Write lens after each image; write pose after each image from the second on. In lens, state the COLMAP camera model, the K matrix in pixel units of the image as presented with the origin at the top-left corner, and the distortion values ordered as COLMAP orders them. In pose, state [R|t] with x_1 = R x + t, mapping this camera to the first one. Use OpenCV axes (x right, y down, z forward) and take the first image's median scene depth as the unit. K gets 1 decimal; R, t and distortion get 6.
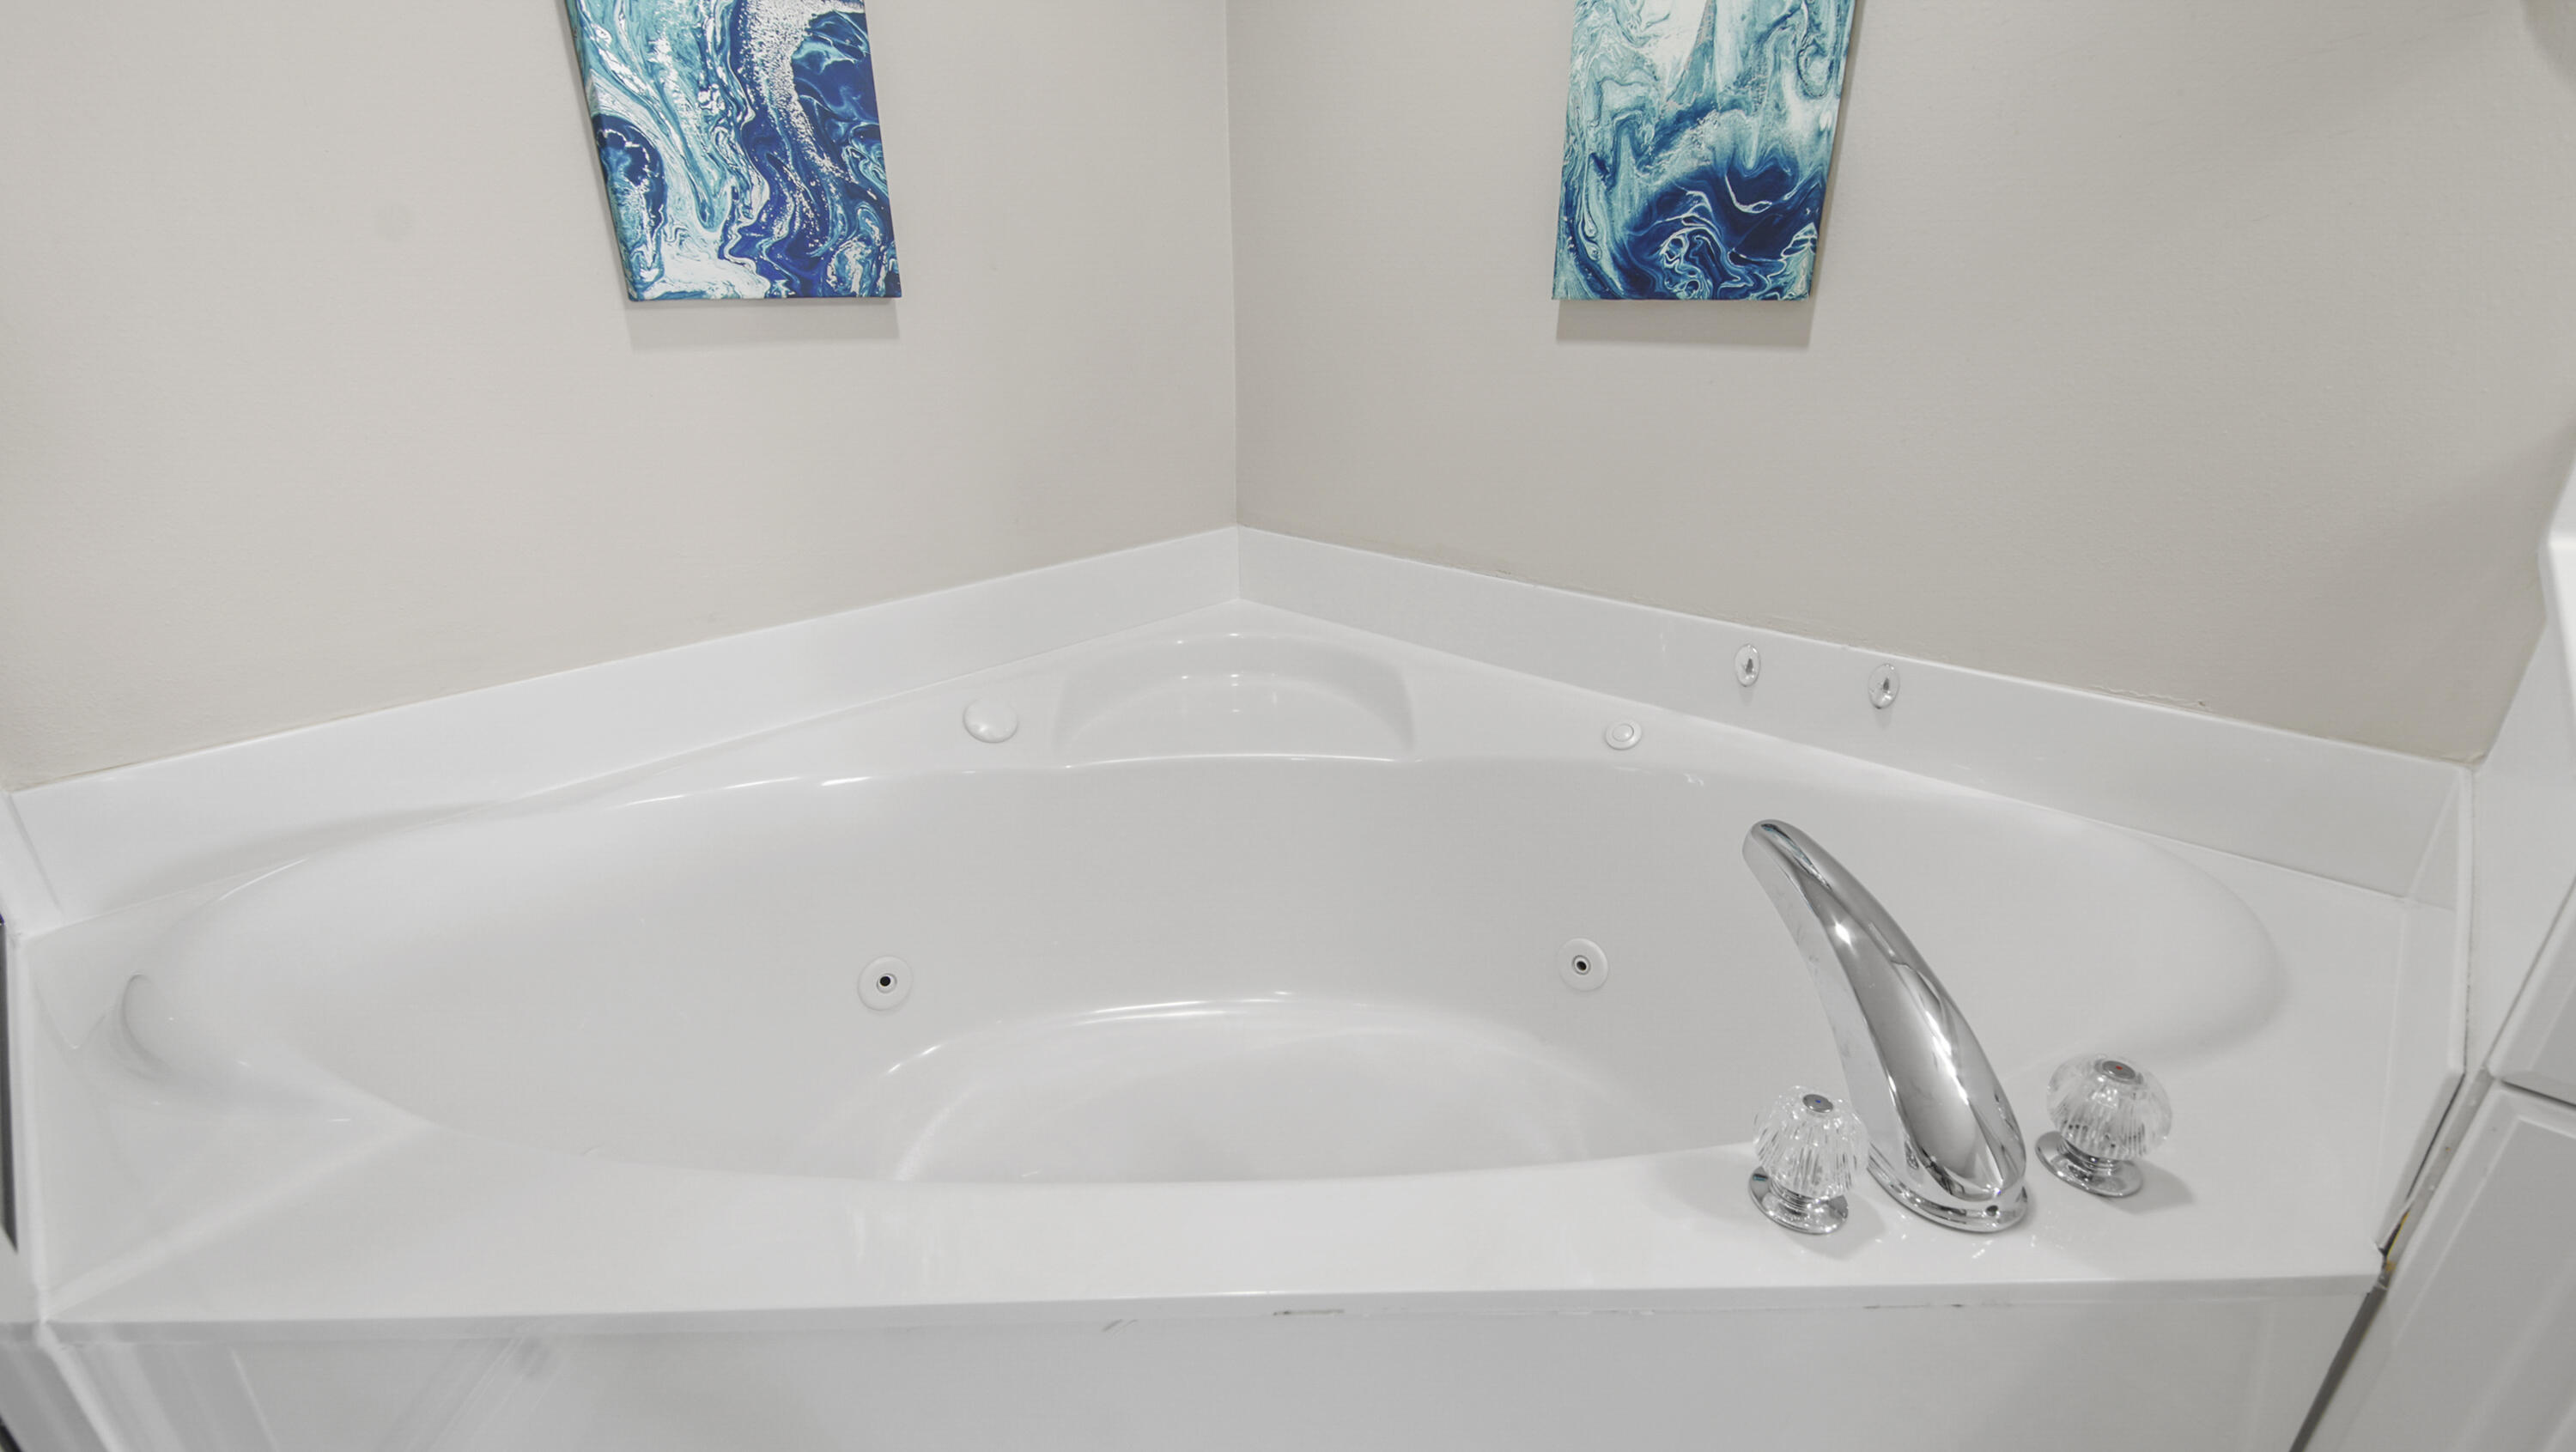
lens RADIAL K [[1148.5, 0, 1286.8], [0, 1148.5, 765.9], [0, 0, 1]] dist [0.002072, -0.003487]
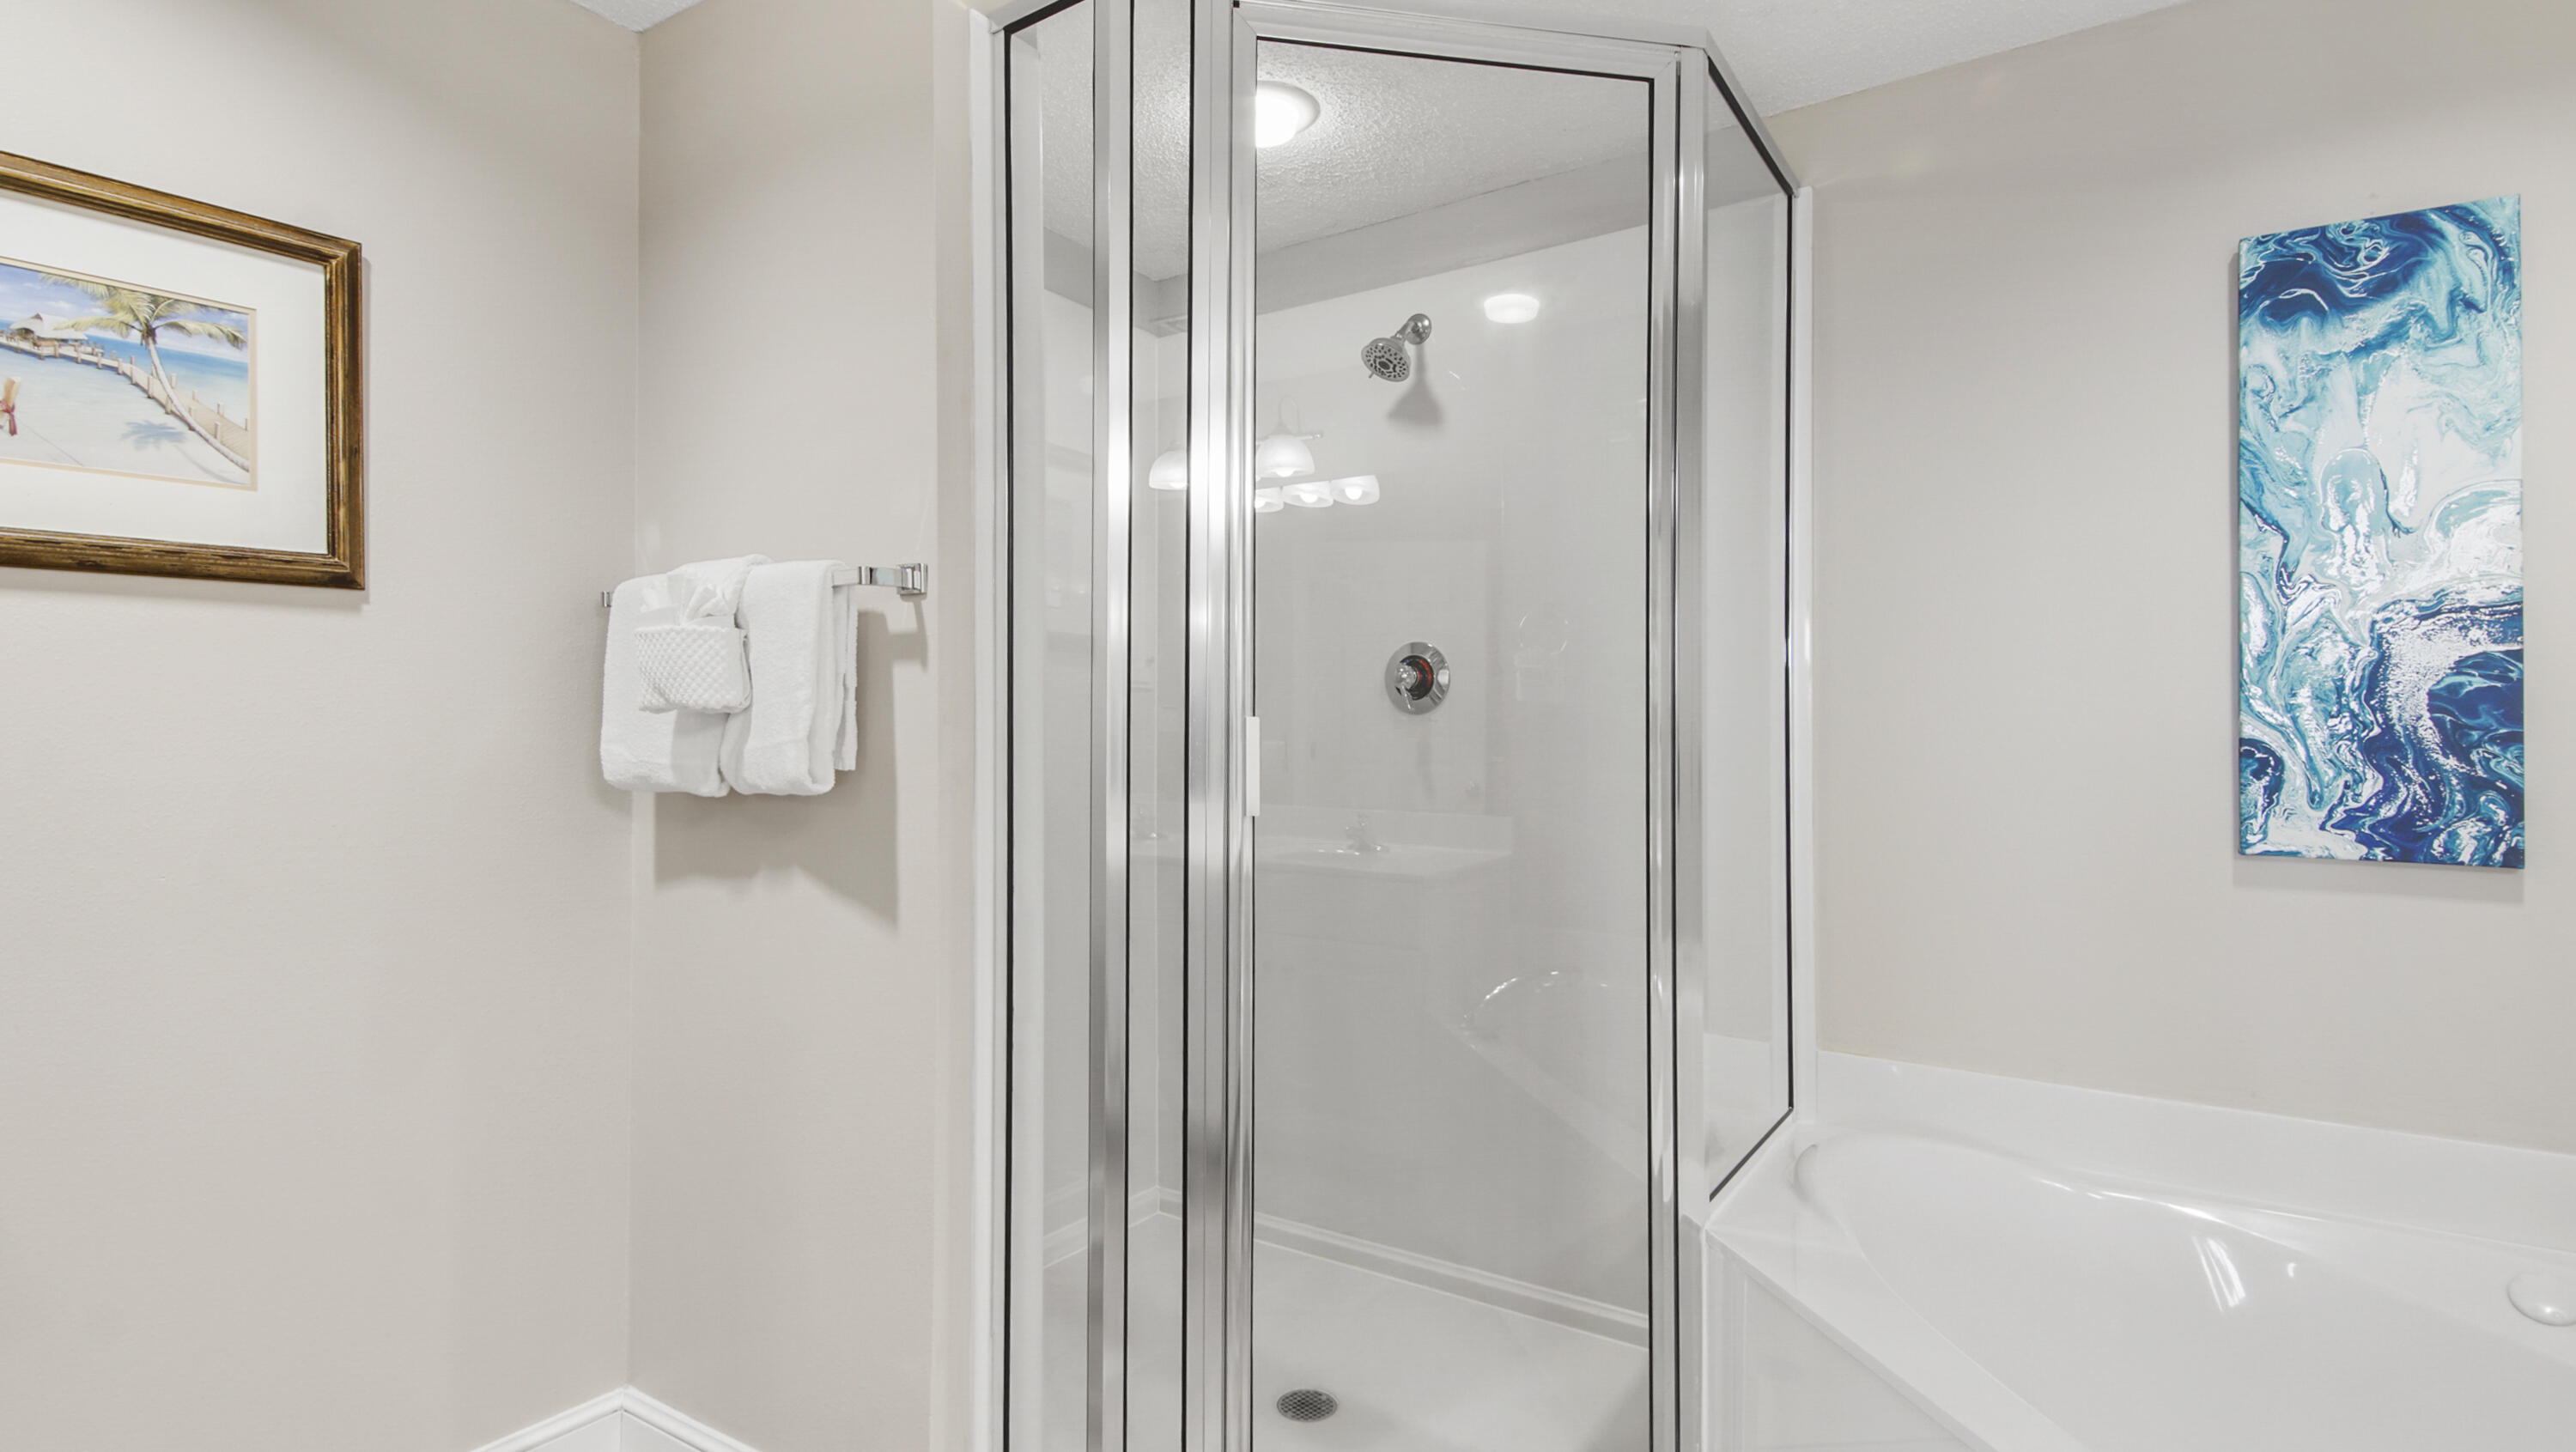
lens RADIAL K [[1246.1, 0, 1273.6], [0, 1246.1, 725.2], [0, 0, 1]] dist [0.007833, -0.006920]
pose [[0.177106, -0.005519, -0.984176, 0.692181], [-0.398866, 0.913779, -0.076901, 0.036056], [0.899744, 0.406174, 0.159635, -0.350279]]
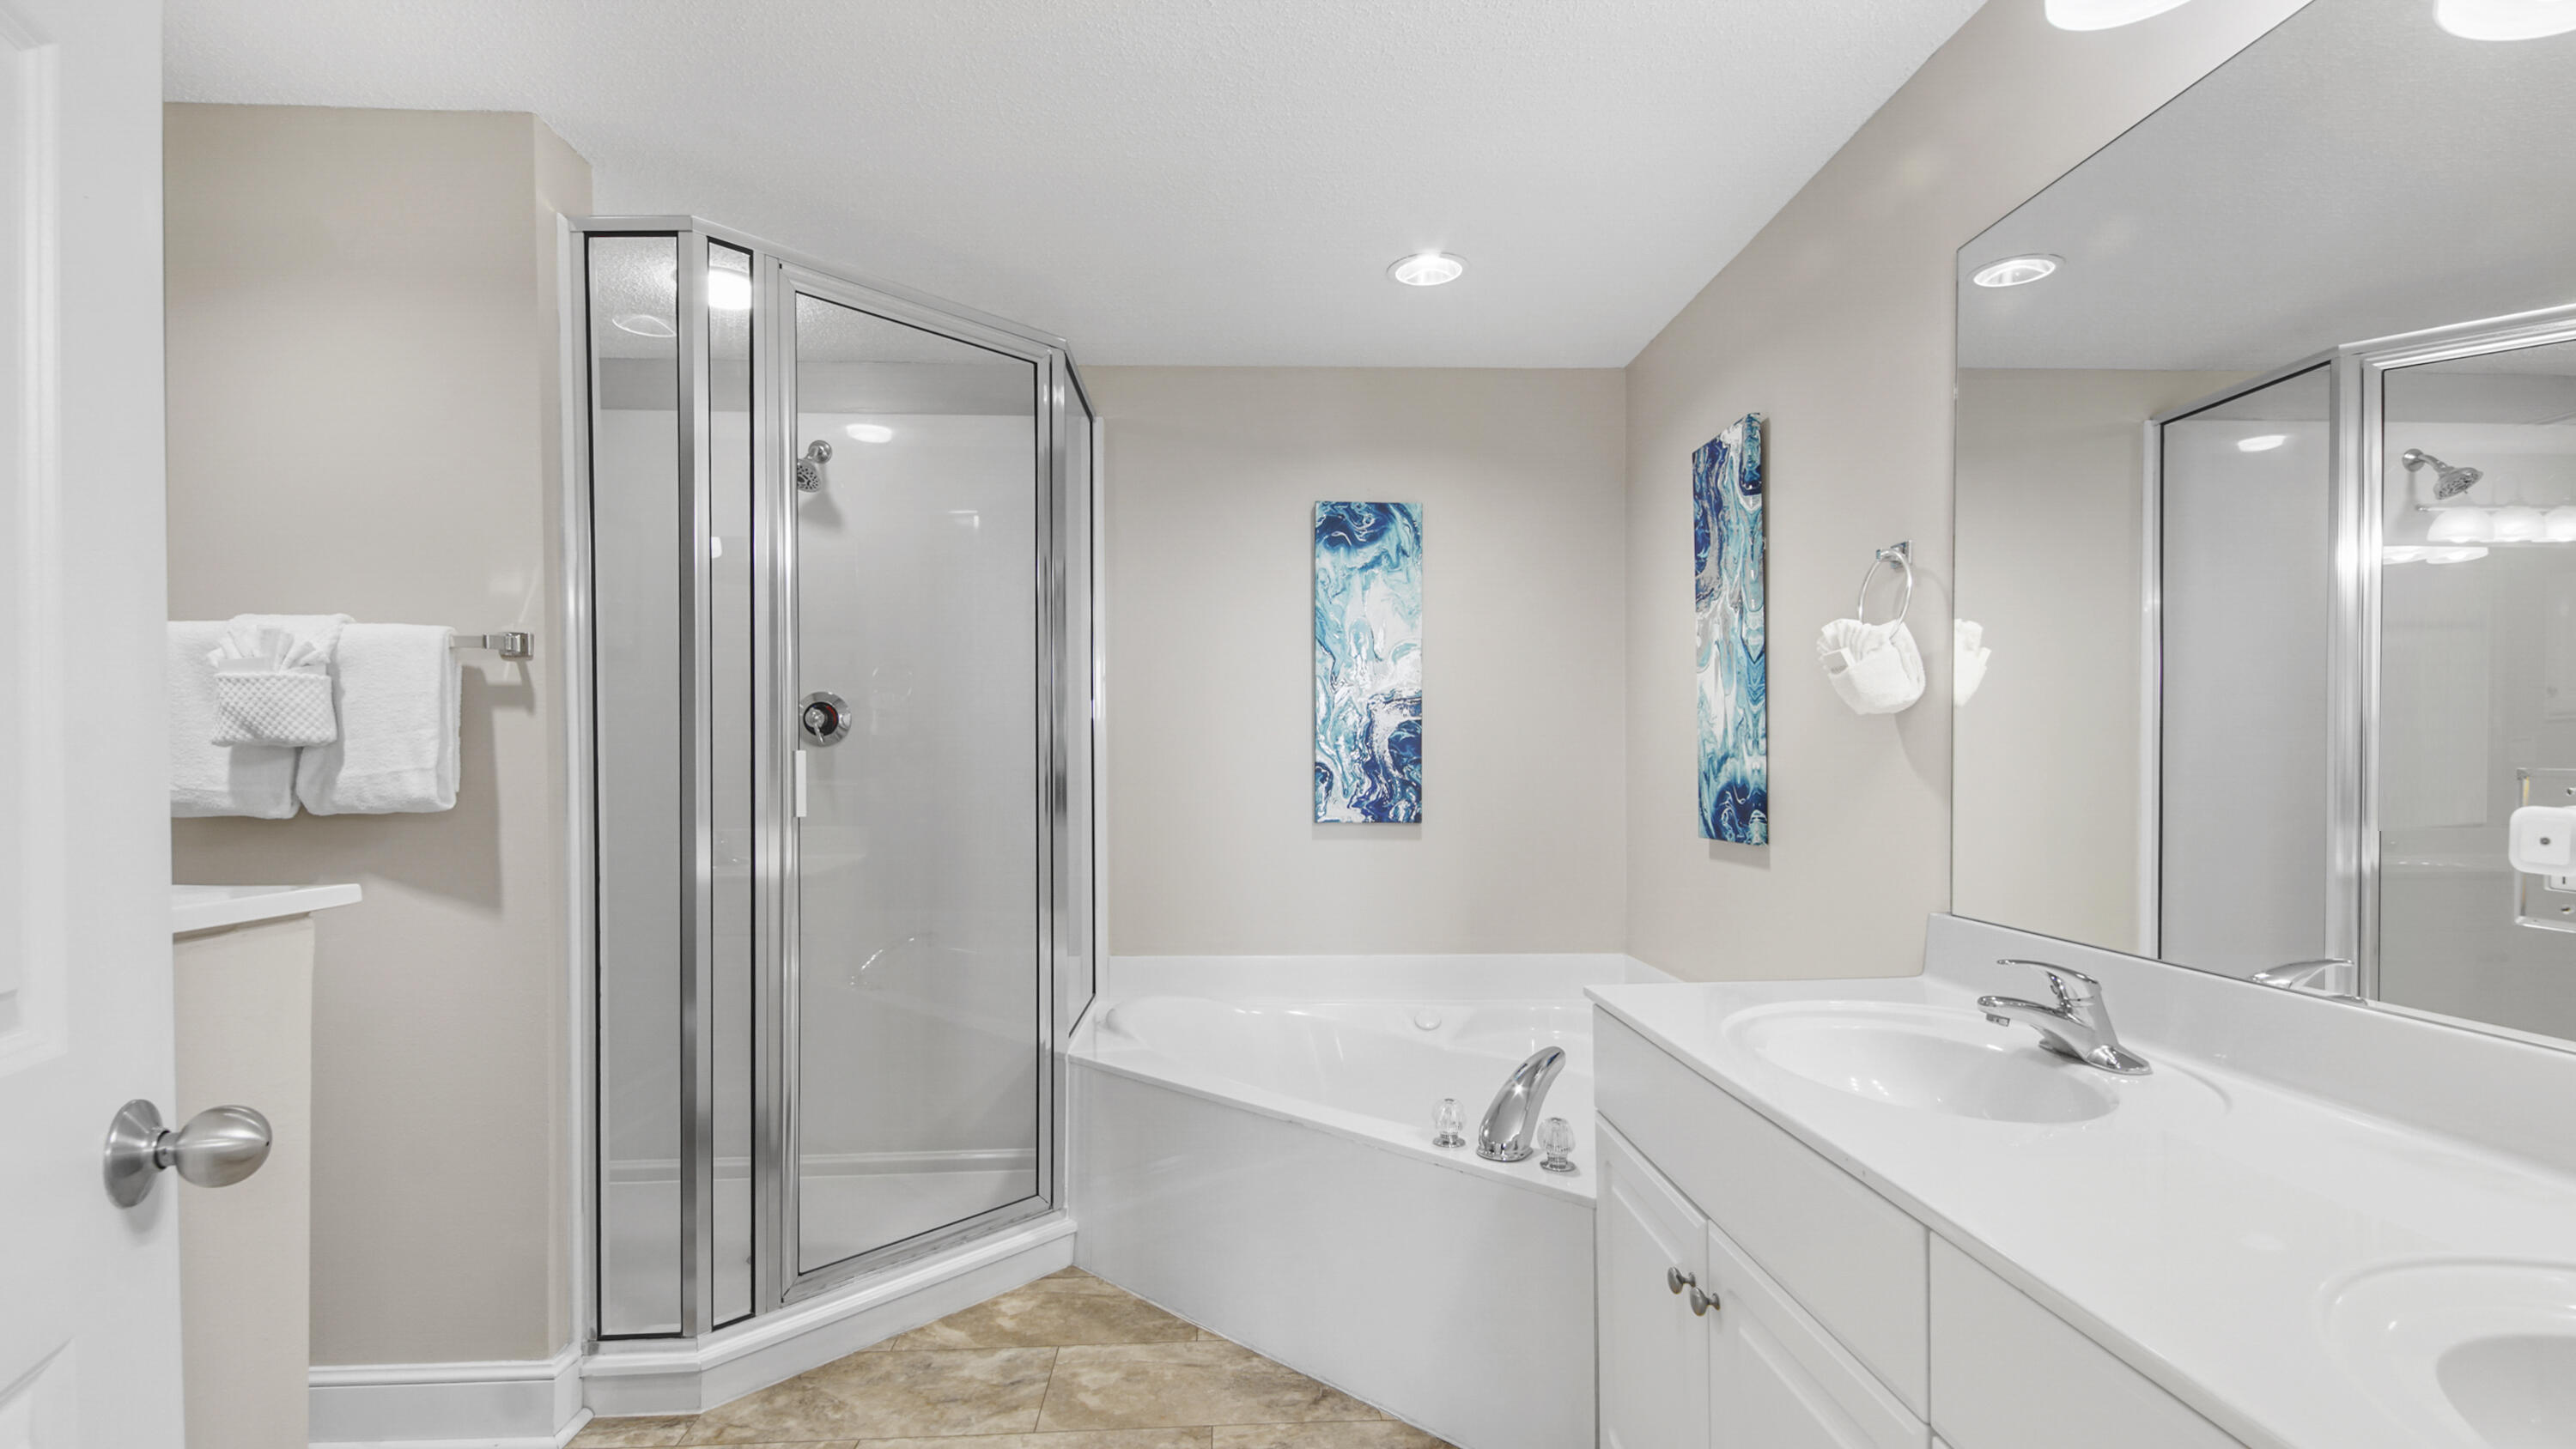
lens RADIAL K [[1148.4, 0, 1263.3], [0, 1148.4, 764.9], [0, 0, 1]] dist [0.002072, -0.003487]
pose [[0.717271, 0.004507, -0.696780, 1.165803], [-0.280990, 0.916936, -0.283323, 0.255154], [0.637626, 0.399008, 0.658958, -0.862666]]
